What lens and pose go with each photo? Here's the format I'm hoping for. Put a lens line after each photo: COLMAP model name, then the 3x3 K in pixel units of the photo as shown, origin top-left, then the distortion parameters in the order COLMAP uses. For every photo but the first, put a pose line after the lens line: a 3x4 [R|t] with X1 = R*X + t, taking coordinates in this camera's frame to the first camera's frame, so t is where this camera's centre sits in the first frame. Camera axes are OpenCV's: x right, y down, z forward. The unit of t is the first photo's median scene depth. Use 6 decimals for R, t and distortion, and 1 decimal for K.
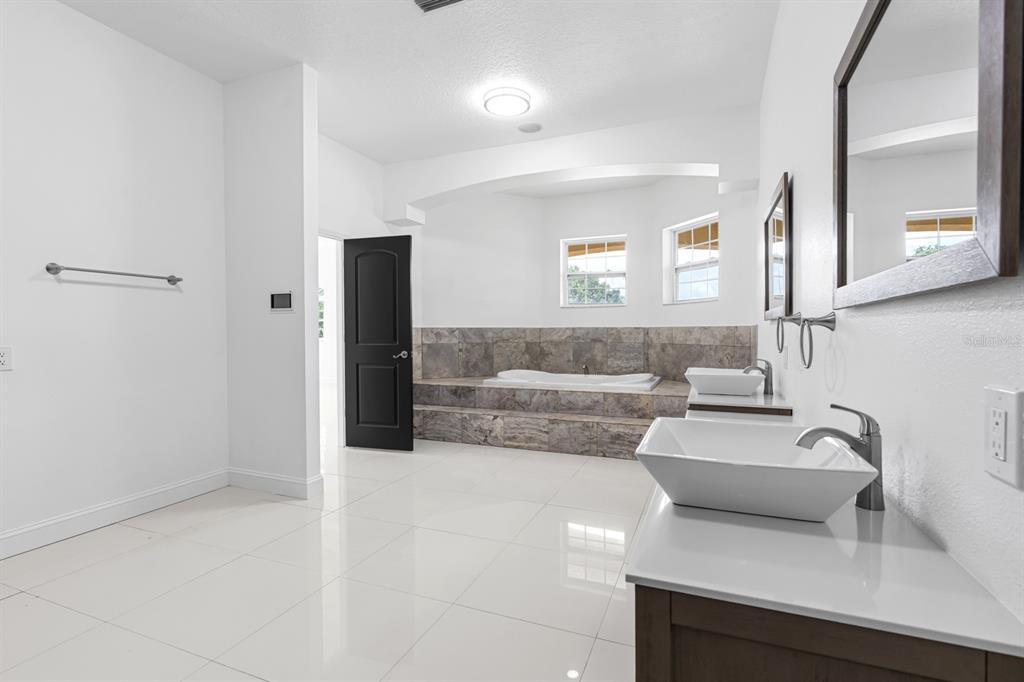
lens RADIAL K [[466.7, 0, 514.9], [0, 466.7, 340.9], [0, 0, 1]] dist [0.002601, 0.000441]
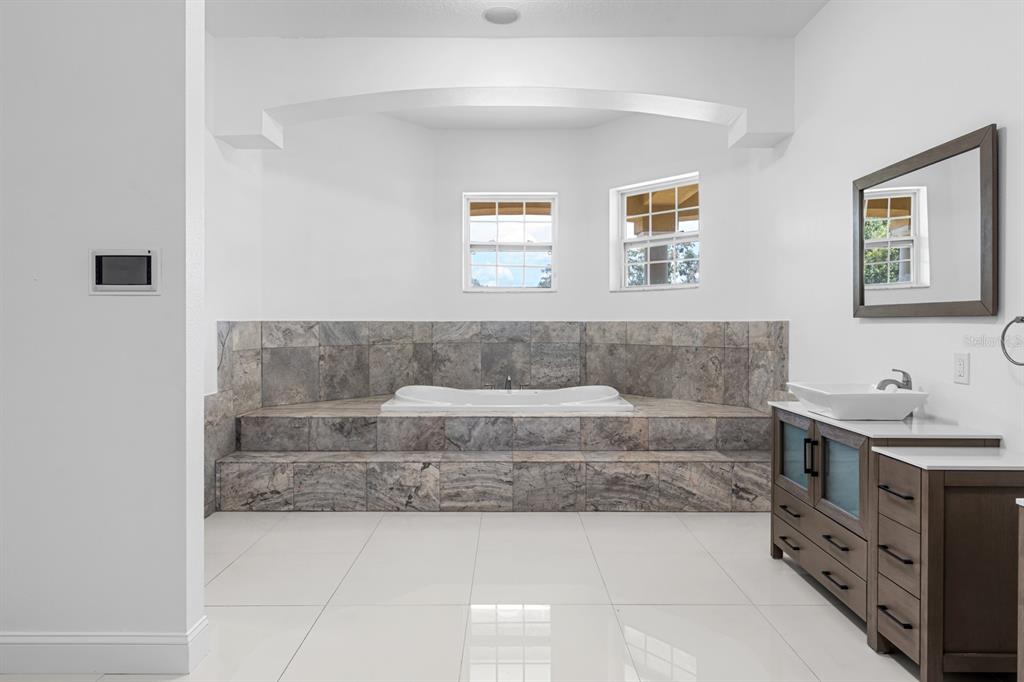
lens RADIAL K [[625.4, 0, 511.6], [0, 625.4, 334.5], [0, 0, 1]] dist [-0.015956, 0.001266]
pose [[0.929758, -0.003783, 0.368151, -0.216438], [0.004534, 0.999989, -0.001173, -0.010021], [-0.368142, 0.002760, 0.929765, 0.153927]]
